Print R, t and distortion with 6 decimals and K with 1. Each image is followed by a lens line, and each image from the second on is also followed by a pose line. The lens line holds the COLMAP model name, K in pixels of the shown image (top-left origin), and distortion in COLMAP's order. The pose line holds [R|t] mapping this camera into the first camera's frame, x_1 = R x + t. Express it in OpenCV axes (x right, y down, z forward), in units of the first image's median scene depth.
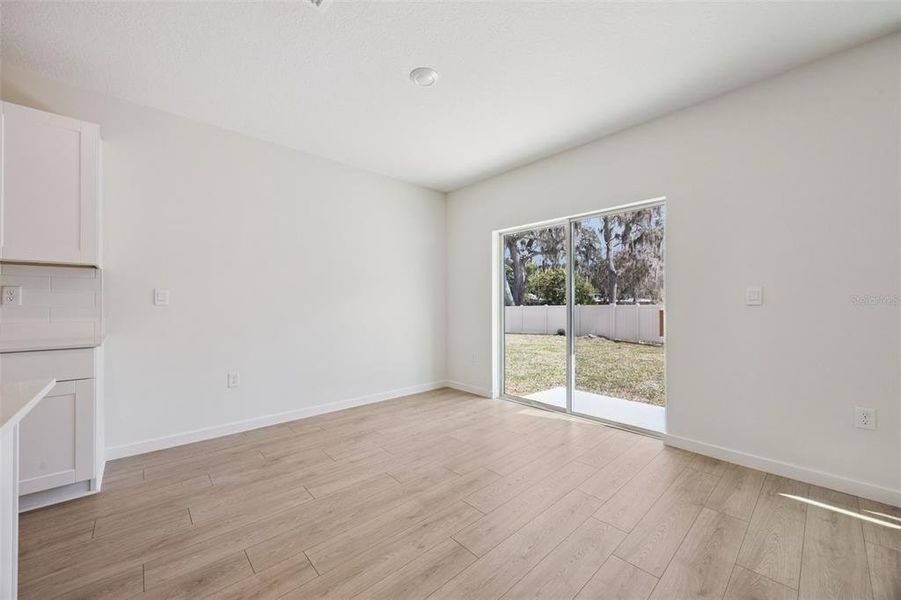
lens RADIAL K [[341.8, 0, 450.3], [0, 341.8, 303.9], [0, 0, 1]] dist [0.001001, 0.000089]
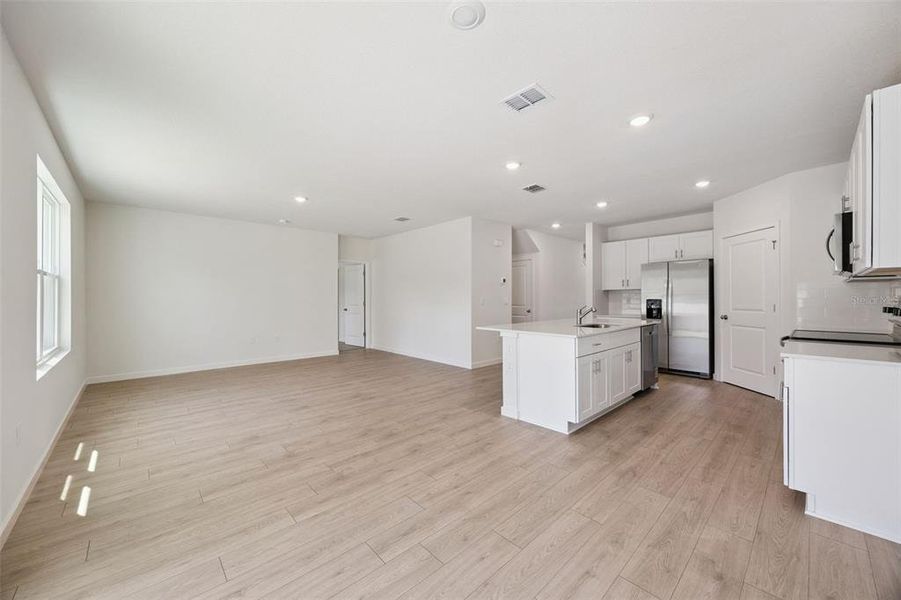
lens RADIAL K [[340.2, 0, 449.6], [0, 340.2, 298.8], [0, 0, 1]] dist [0.000542, -0.000126]
pose [[-0.999920, 0.004779, -0.011670, -0.028202], [0.004792, 0.999988, -0.001132, -0.041628], [0.011664, -0.001188, -0.999931, 1.709287]]
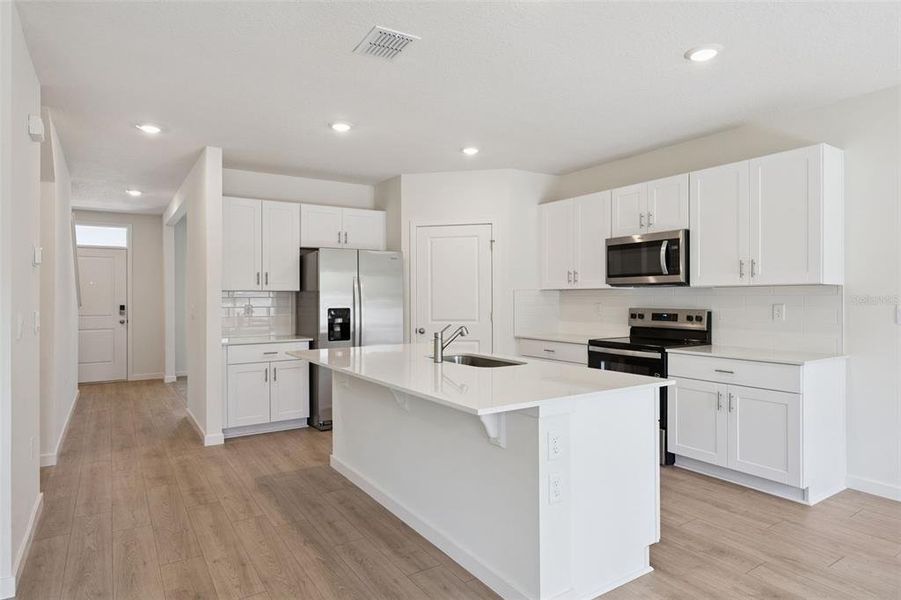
lens RADIAL K [[519.3, 0, 451.5], [0, 519.3, 297.3], [0, 0, 1]] dist [0.002686, -0.000564]
pose [[-0.158381, 0.001728, -0.987377, 0.618758], [0.007330, 0.999973, 0.000574, -0.079211], [0.987351, -0.007146, -0.158389, 0.159770]]
